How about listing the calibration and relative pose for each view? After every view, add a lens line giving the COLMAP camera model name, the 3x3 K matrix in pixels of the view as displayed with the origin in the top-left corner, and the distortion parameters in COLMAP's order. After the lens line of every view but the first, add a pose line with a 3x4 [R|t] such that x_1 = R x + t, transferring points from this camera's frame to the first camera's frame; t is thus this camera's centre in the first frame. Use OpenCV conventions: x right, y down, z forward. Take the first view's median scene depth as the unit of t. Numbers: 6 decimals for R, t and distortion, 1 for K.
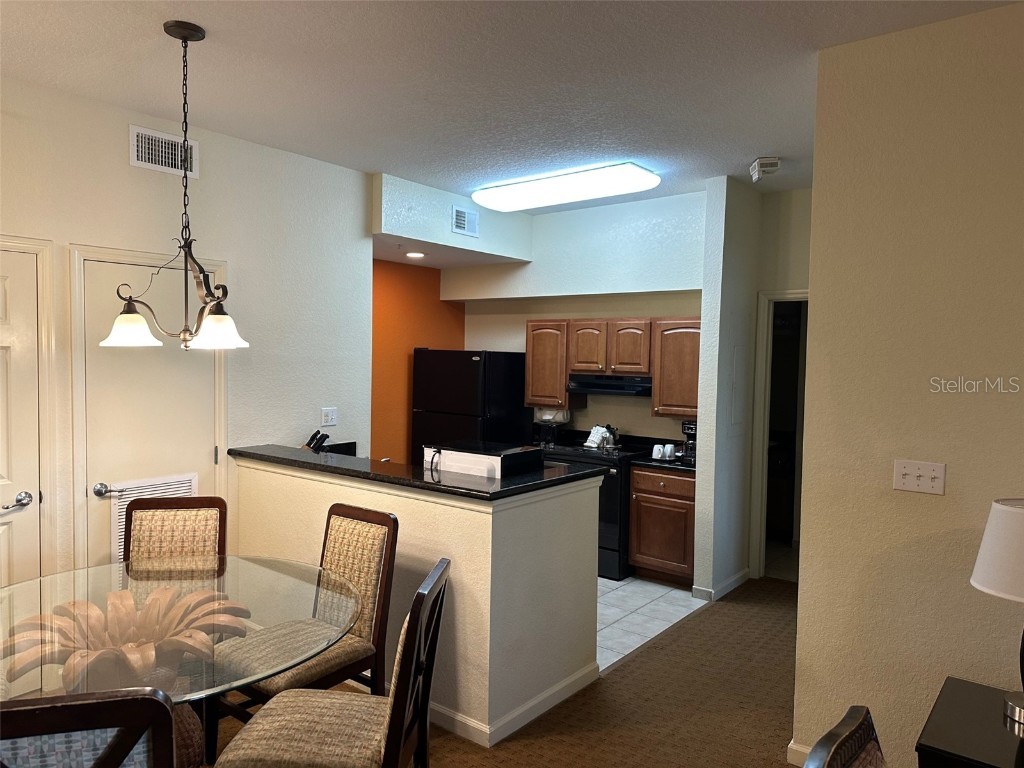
lens RADIAL K [[721.2, 0, 515.3], [0, 721.2, 385.0], [0, 0, 1]] dist [0.040124, -0.047106]
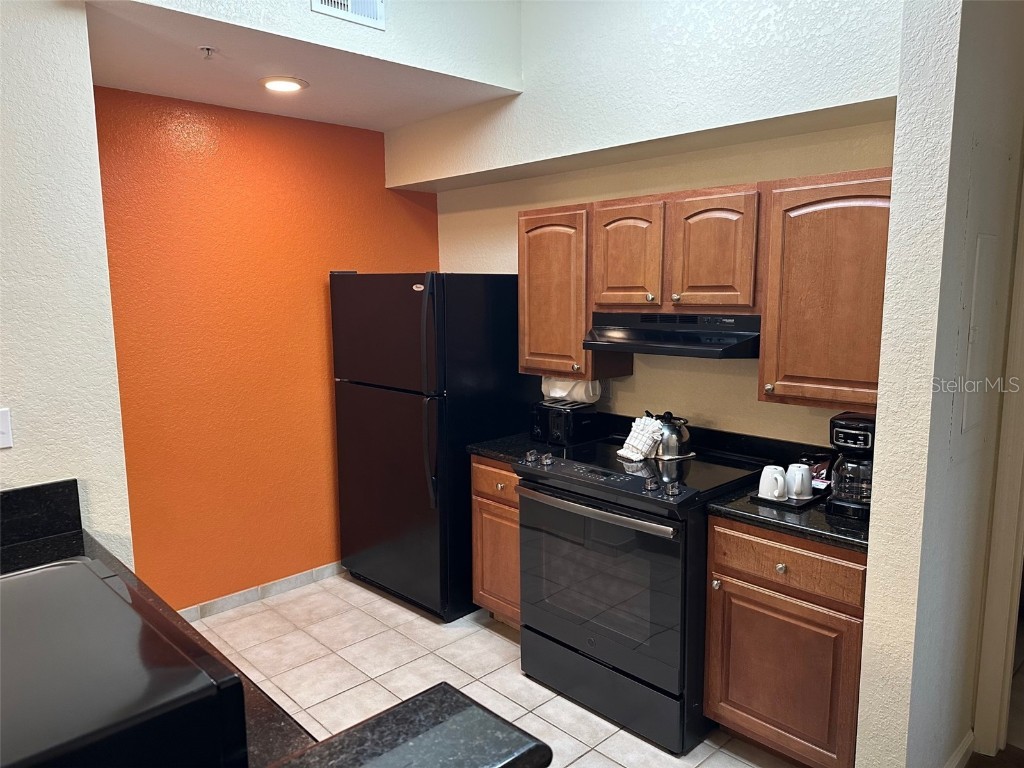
lens RADIAL K [[721.2, 0, 502.4], [0, 721.2, 399.2], [0, 0, 1]] dist [0.040124, -0.047106]
pose [[0.987199, -0.007990, -0.159292, 0.097568], [0.026527, 0.993059, 0.114586, -0.015091], [0.157271, -0.117345, 0.980559, 0.503193]]
